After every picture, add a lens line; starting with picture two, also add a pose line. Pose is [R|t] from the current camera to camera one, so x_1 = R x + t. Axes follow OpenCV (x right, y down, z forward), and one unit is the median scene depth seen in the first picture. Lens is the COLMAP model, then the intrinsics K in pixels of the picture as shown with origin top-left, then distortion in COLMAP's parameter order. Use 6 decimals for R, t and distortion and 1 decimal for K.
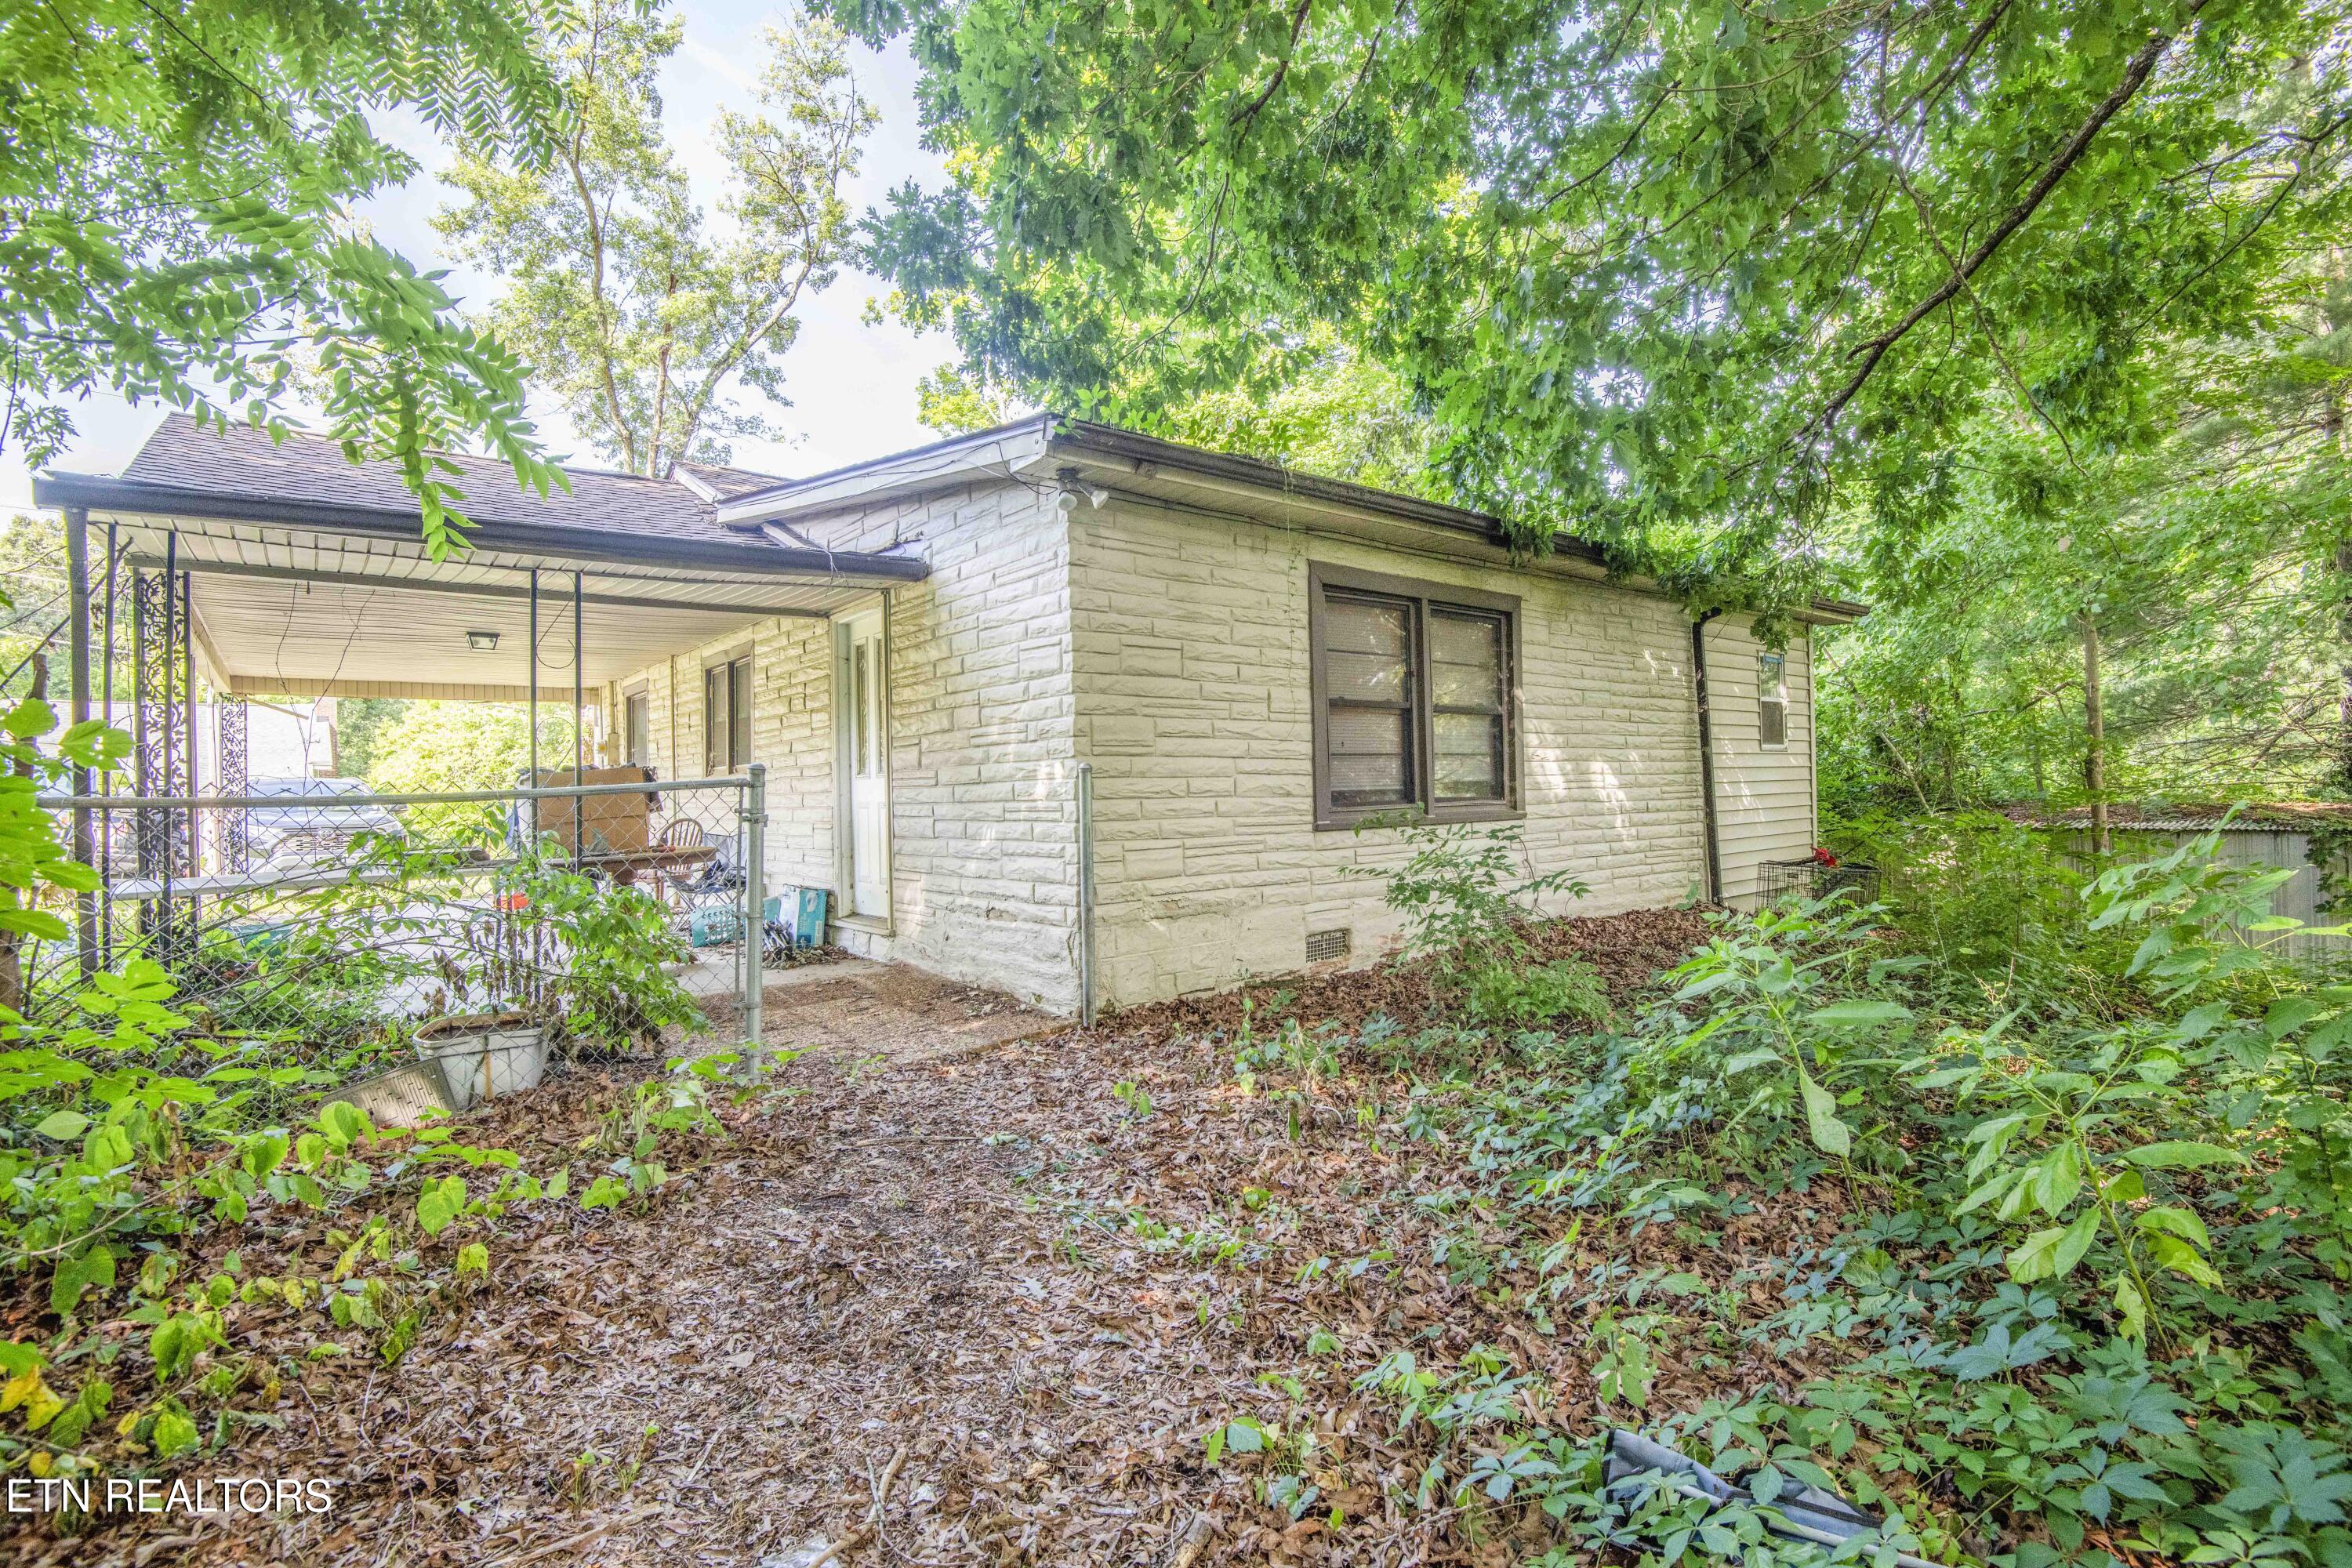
lens RADIAL K [[1083.6, 0, 1175.5], [0, 1083.6, 776.6], [0, 0, 1]] dist [-0.016619, -0.015537]
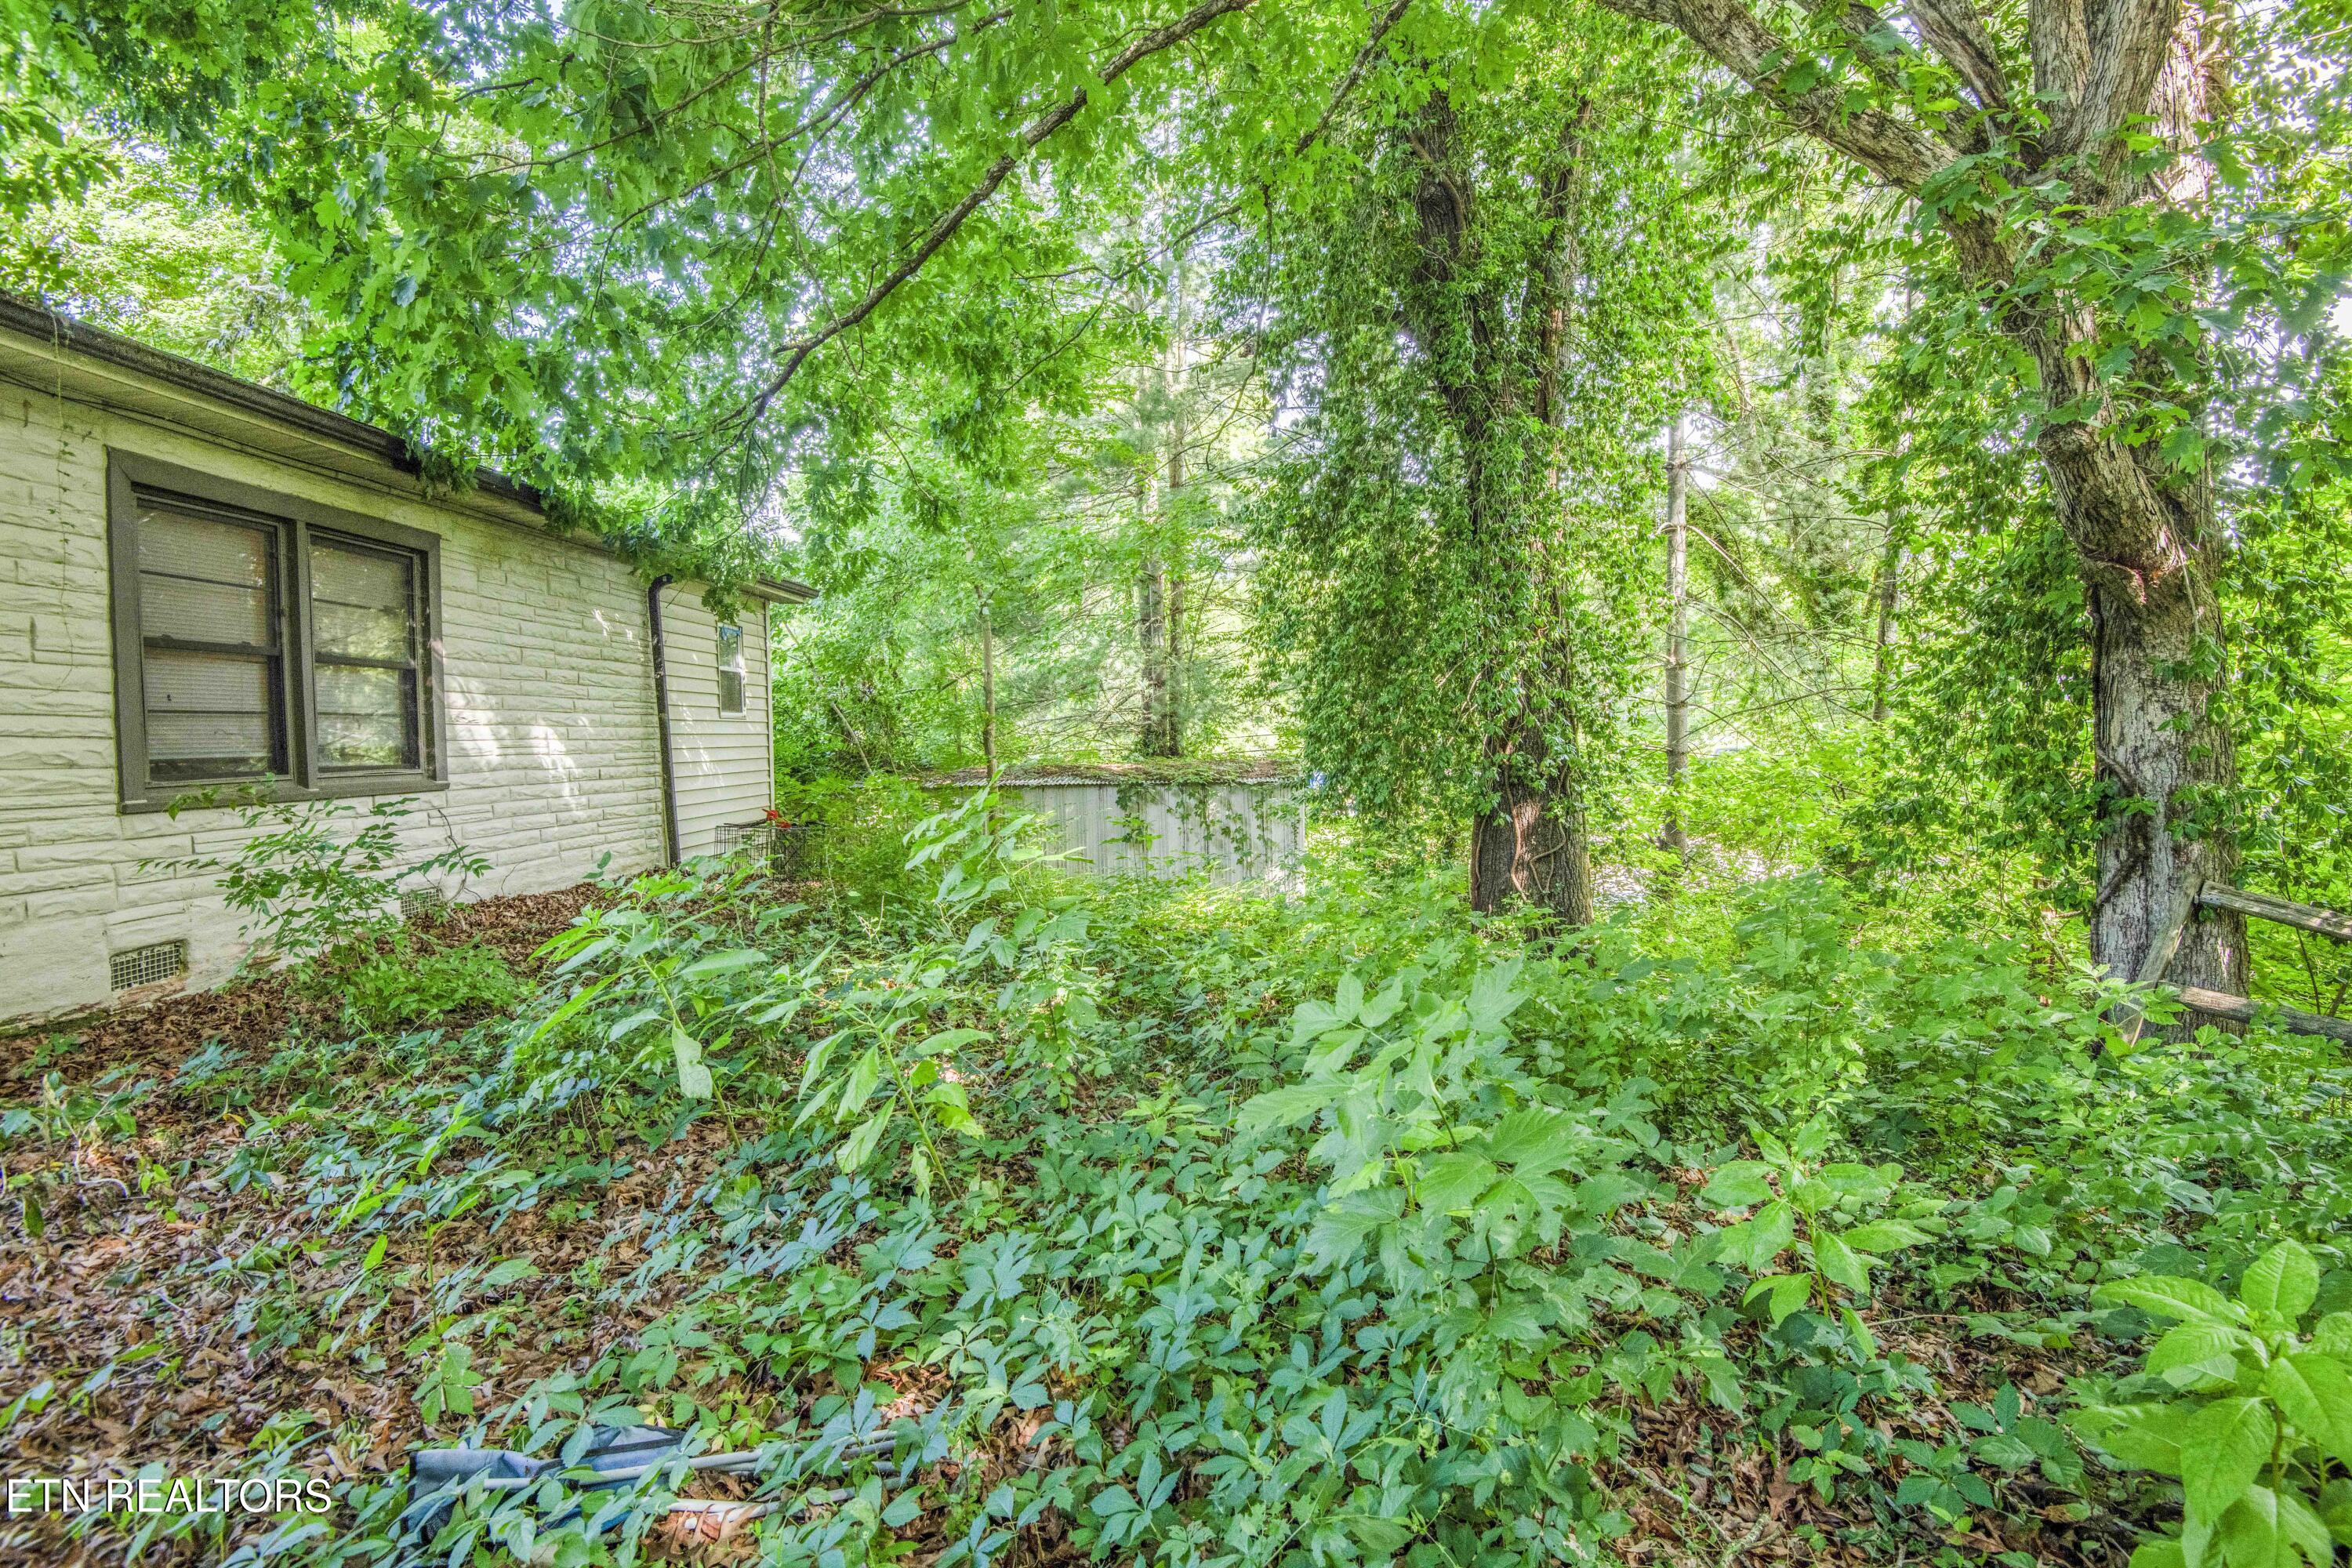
lens RADIAL K [[1086.1, 0, 1194.4], [0, 1086.1, 787.4], [0, 0, 1]] dist [-0.039903, -0.004461]
pose [[0.636471, -0.024868, 0.770900, 0.050541], [-0.006893, 0.999257, 0.037926, -0.000005], [-0.771270, -0.029453, 0.635827, -0.020474]]
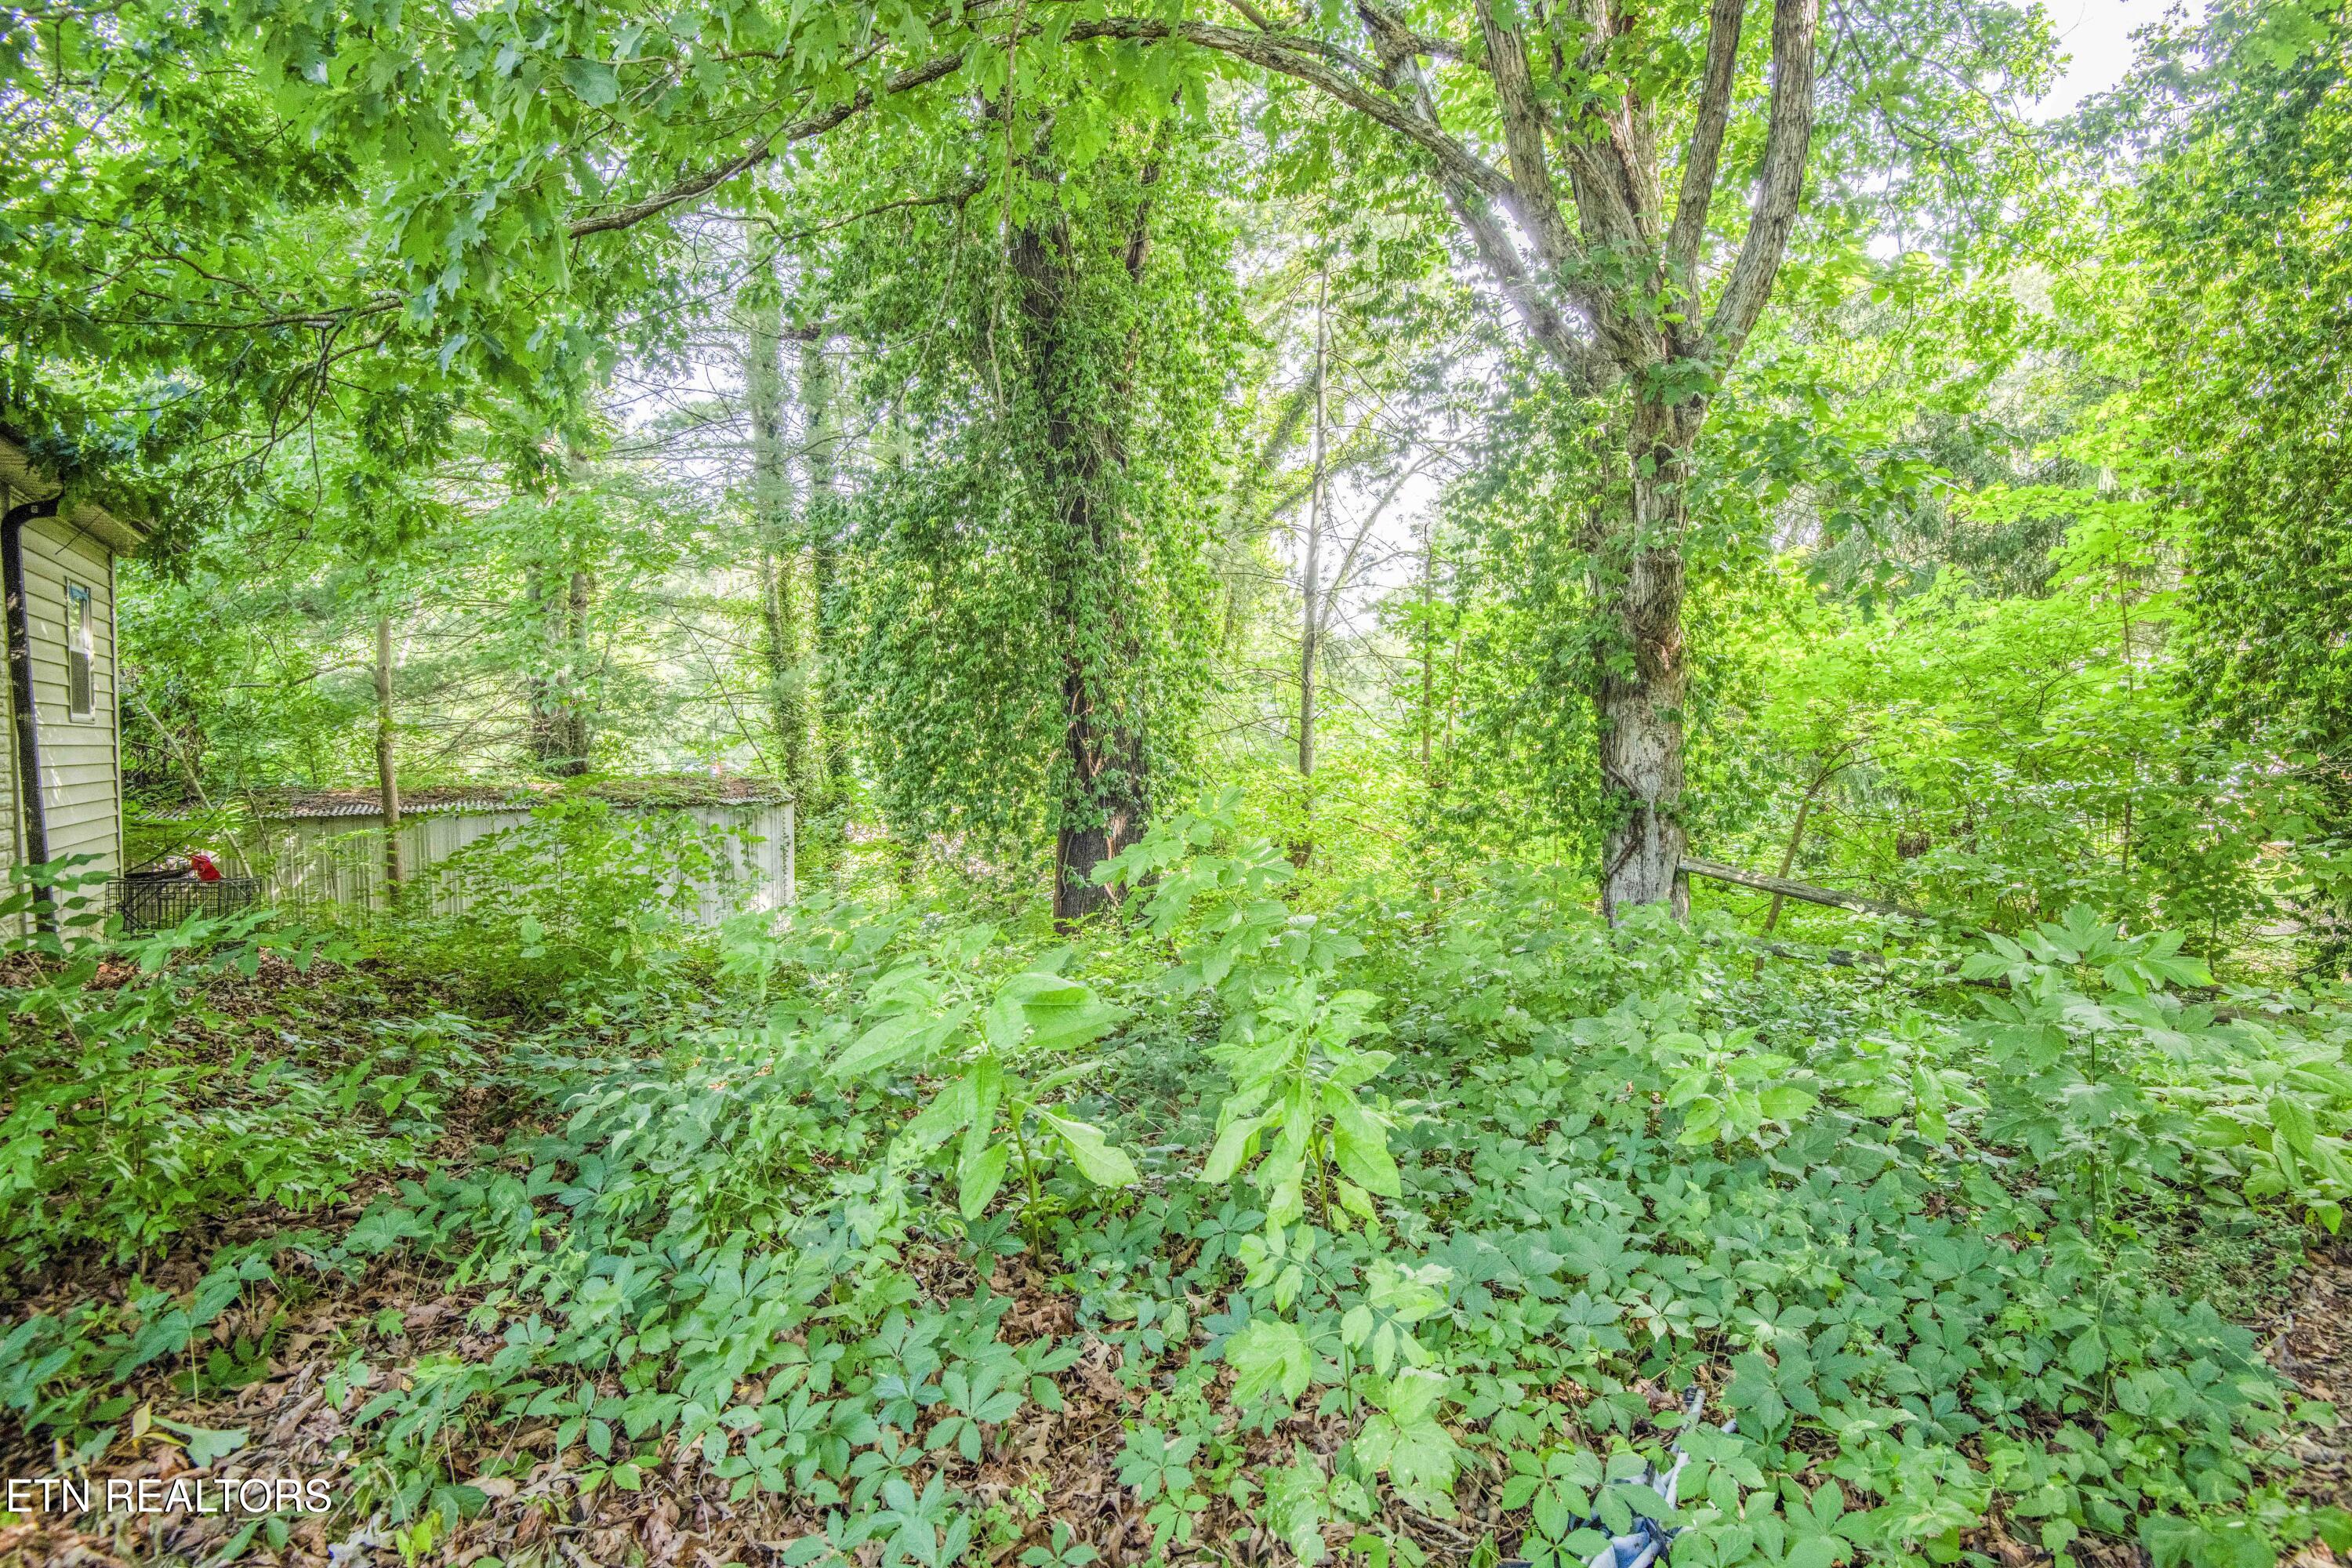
lens RADIAL K [[1083.6, 0, 1175.5], [0, 1083.6, 776.6], [0, 0, 1]] dist [-0.016619, -0.015537]
pose [[0.066871, -0.009438, 0.997717, -0.116447], [-0.007016, 0.999926, 0.009929, -0.001110], [-0.997737, -0.007664, 0.066800, 0.374103]]
